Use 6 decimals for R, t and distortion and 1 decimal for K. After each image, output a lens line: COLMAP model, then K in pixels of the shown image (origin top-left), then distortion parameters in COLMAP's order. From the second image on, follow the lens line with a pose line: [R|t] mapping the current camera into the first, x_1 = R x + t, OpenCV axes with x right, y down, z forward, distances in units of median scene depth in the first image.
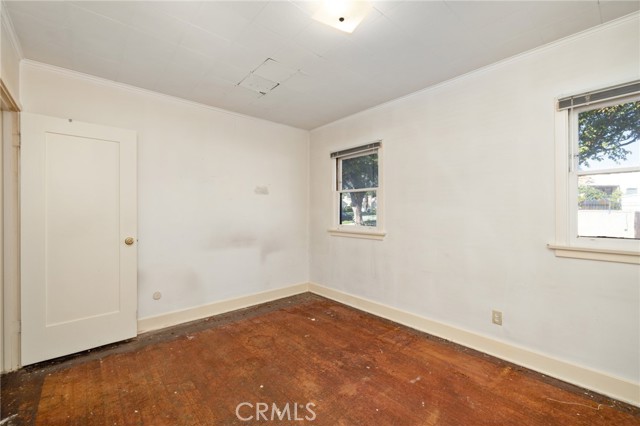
lens RADIAL K [[269.9, 0, 322.3], [0, 269.9, 208.8], [0, 0, 1]] dist [-0.001135, -0.000518]
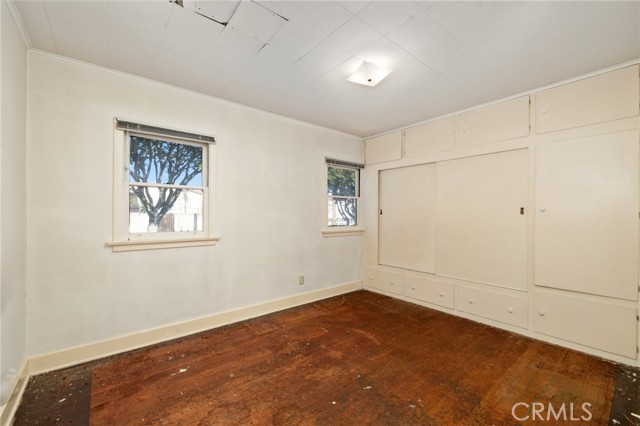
lens RADIAL K [[269.9, 0, 322.2], [0, 269.9, 215.6], [0, 0, 1]] dist [-0.001135, -0.000518]
pose [[0.032730, -0.016074, 0.999335, -0.868697], [-0.016964, 0.999718, 0.016635, -0.009562], [-0.999320, -0.017498, 0.032448, 0.761545]]
